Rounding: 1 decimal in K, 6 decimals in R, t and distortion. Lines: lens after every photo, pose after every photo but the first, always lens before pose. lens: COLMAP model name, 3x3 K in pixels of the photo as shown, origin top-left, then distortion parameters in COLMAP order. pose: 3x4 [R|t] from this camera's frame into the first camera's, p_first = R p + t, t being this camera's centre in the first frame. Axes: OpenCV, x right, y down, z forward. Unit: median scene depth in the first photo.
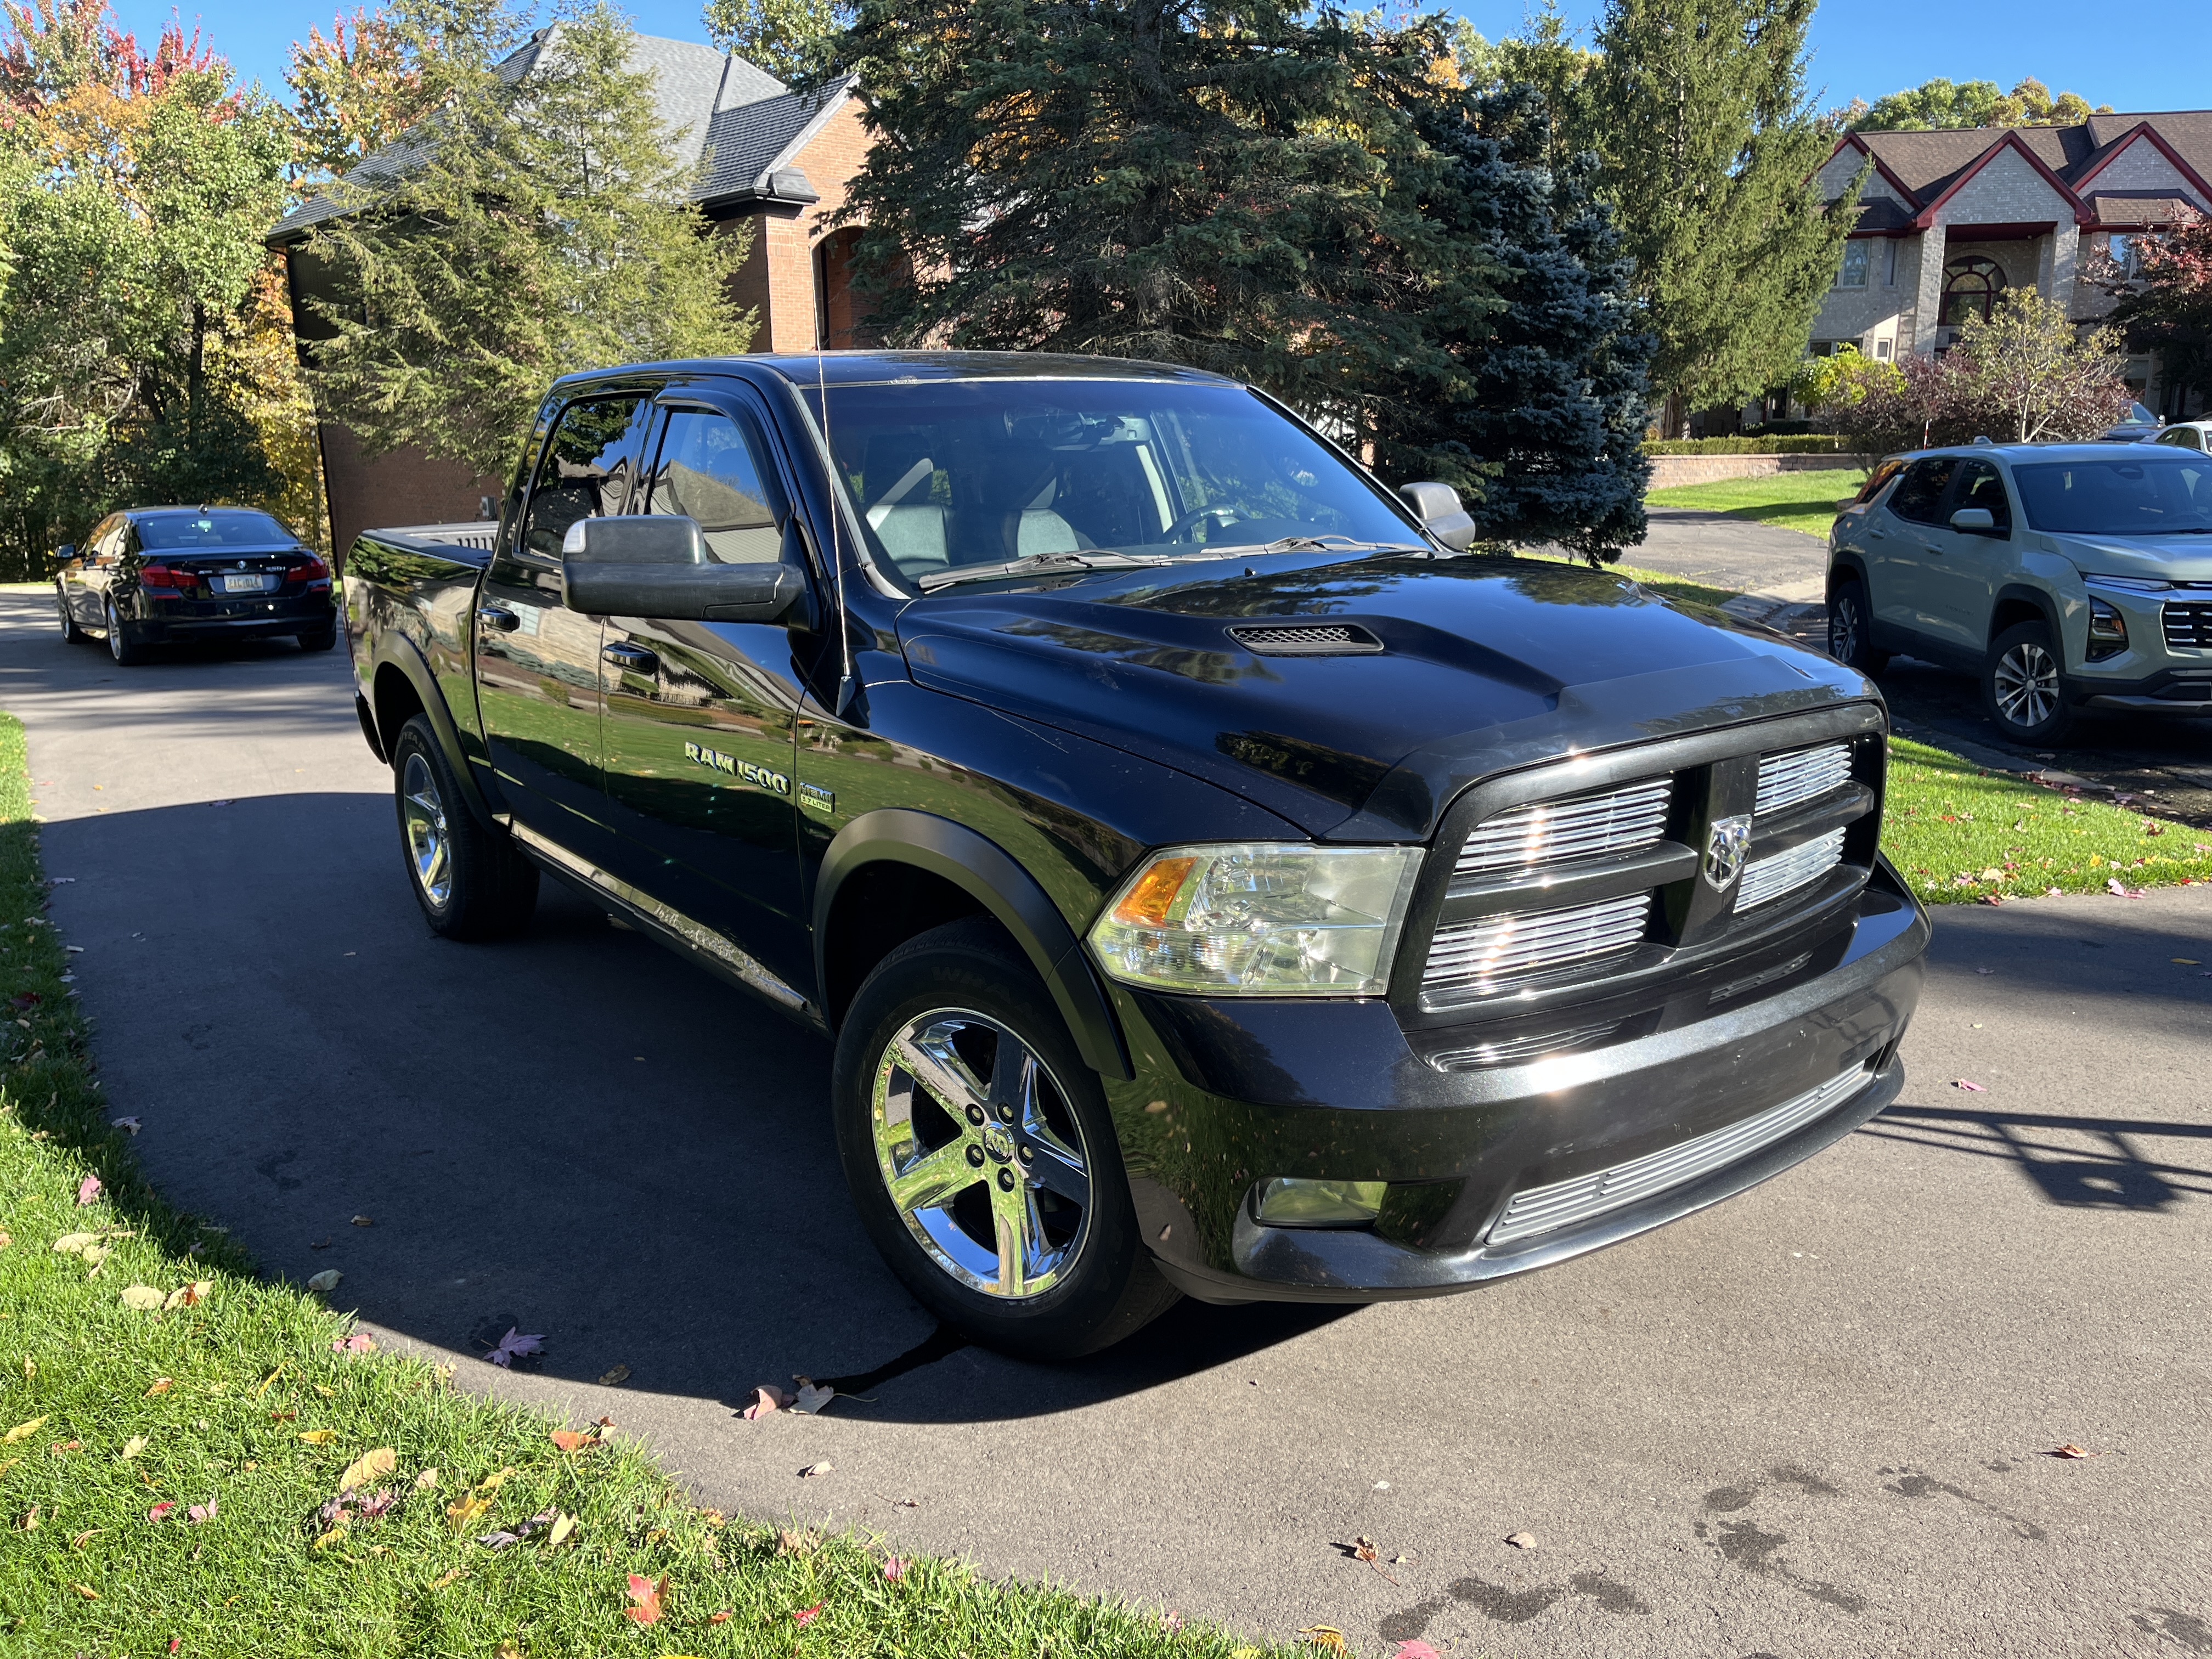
lens RADIAL K [[1705.2, 0, 1108.9], [0, 1705.2, 820.3], [0, 0, 1]] dist [-0.016306, -0.002560]
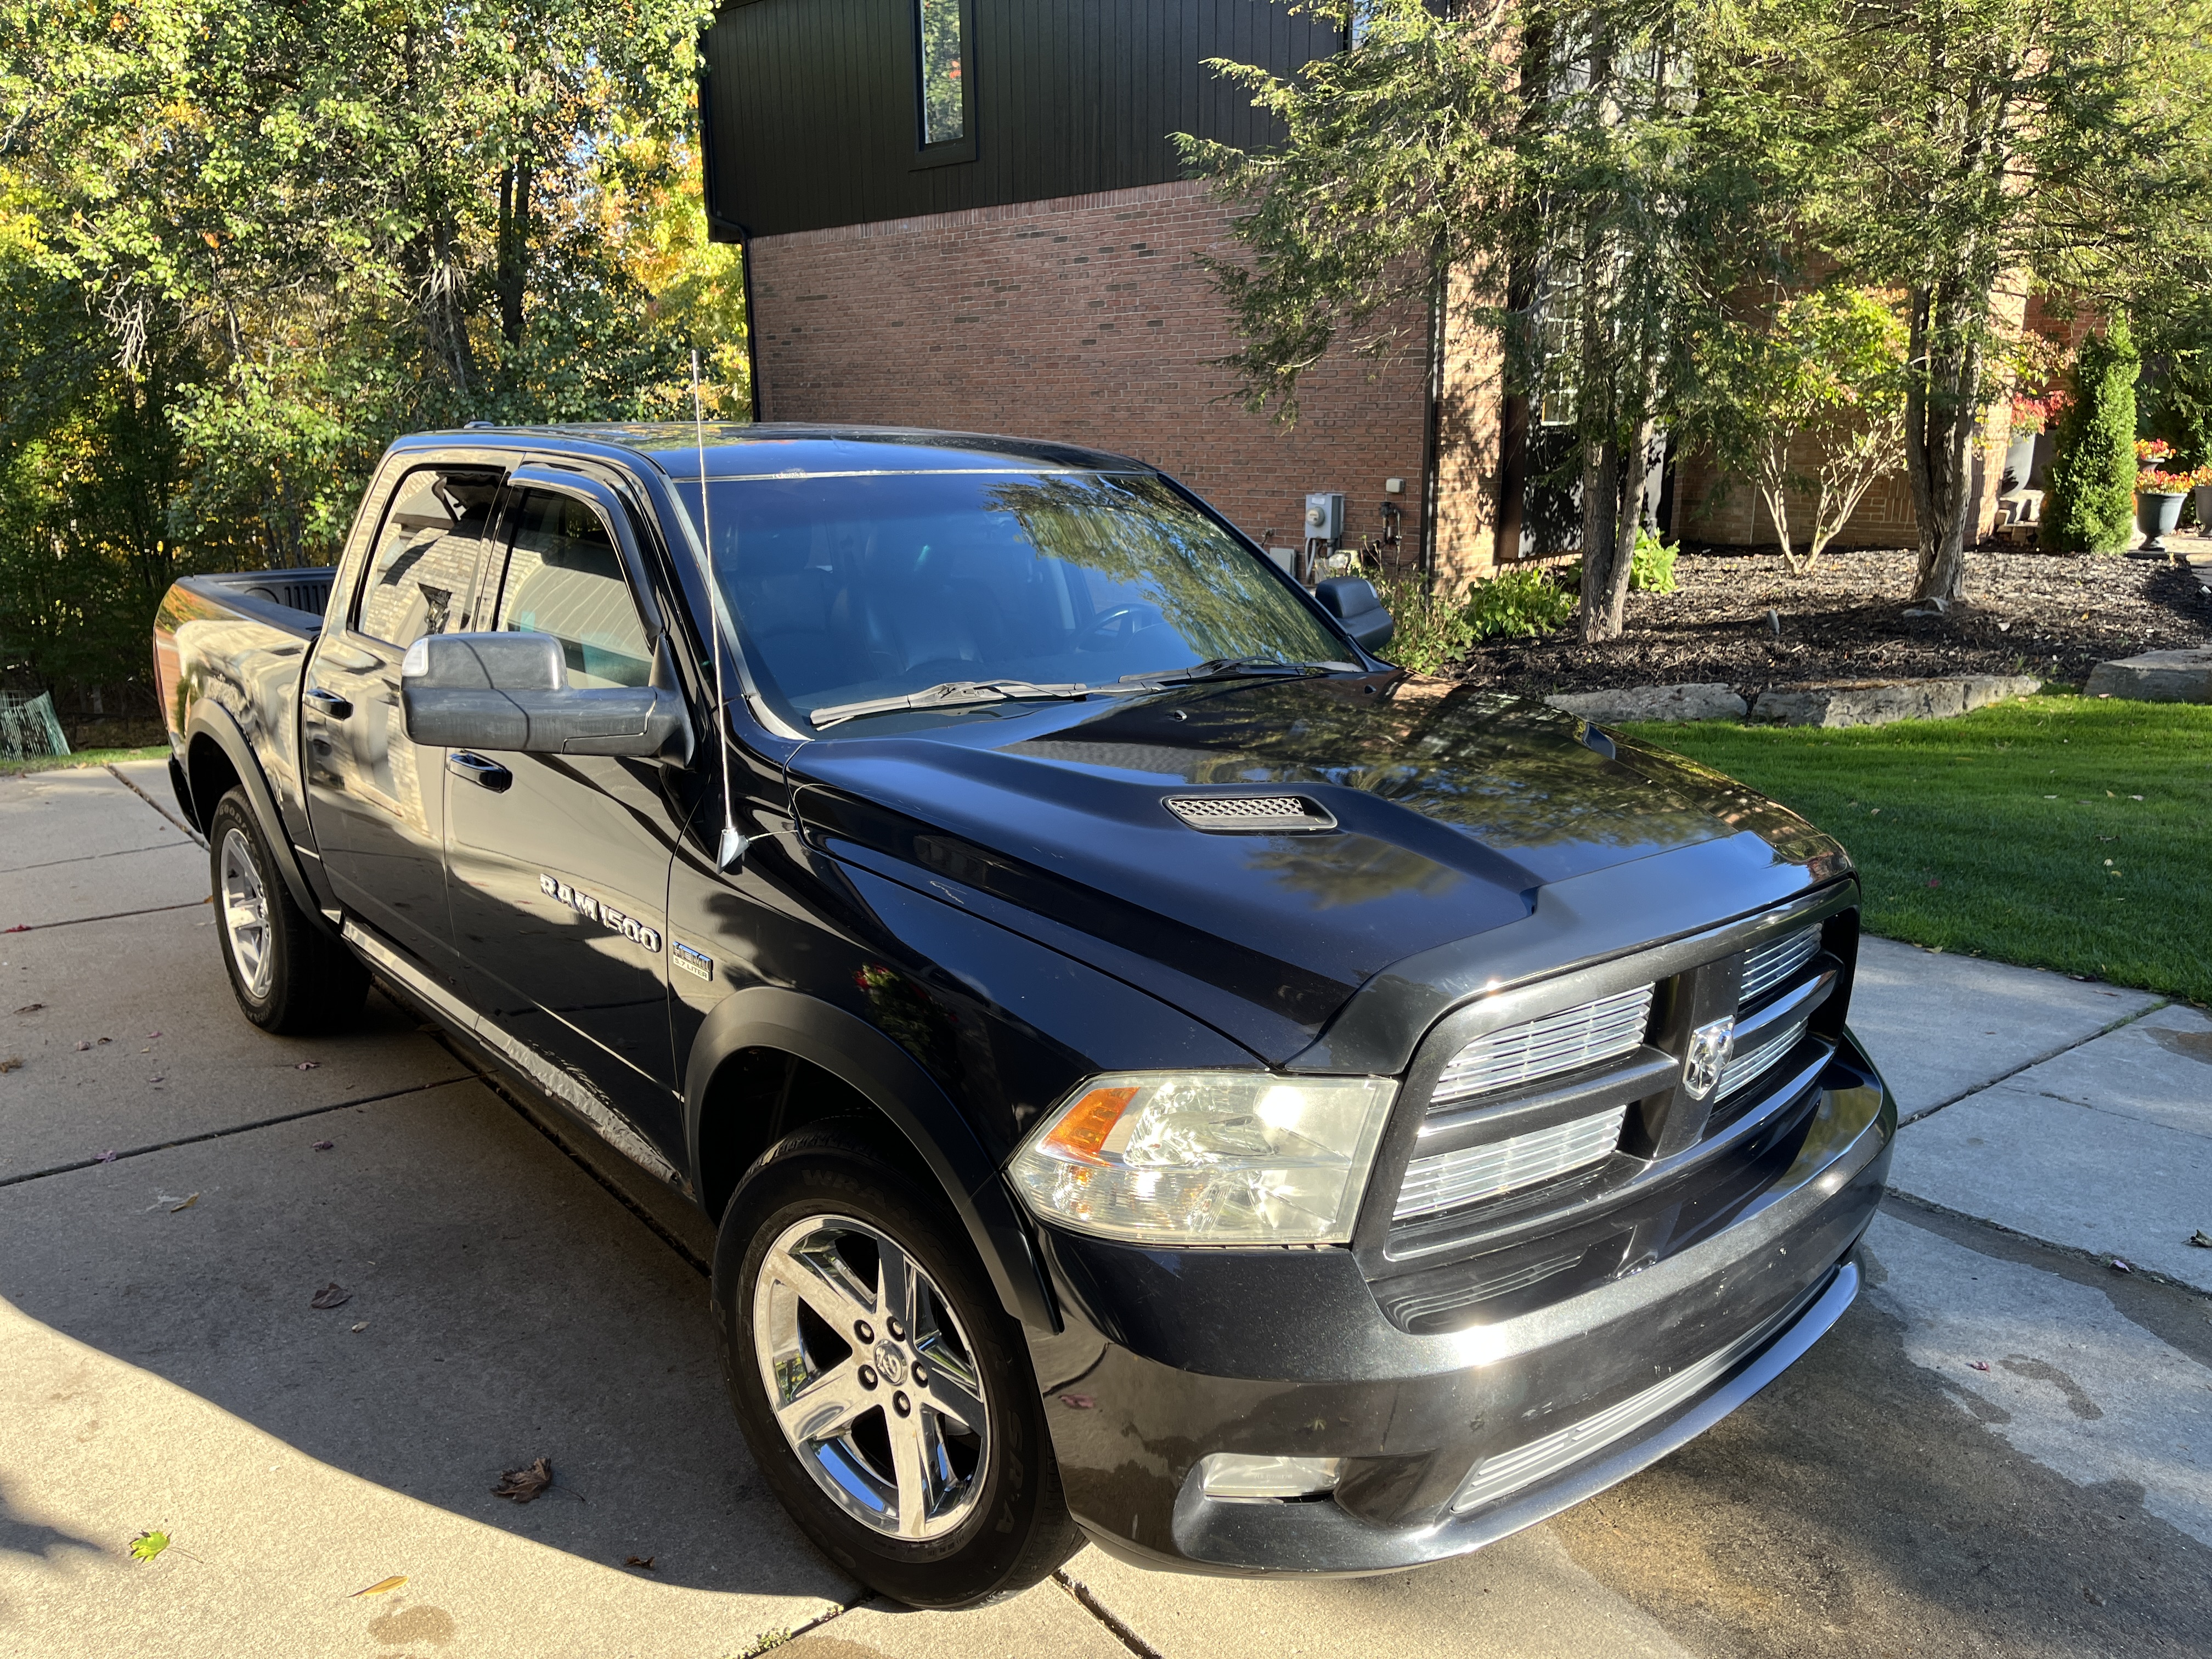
lens RADIAL K [[1705.2, 0, 1108.9], [0, 1705.2, 820.3], [0, 0, 1]] dist [-0.016306, -0.002560]
pose [[0.996461, 0.012224, 0.083164, -0.032165], [-0.012111, 0.999925, -0.001867, -0.095203], [-0.083180, 0.000853, 0.996534, 0.107137]]
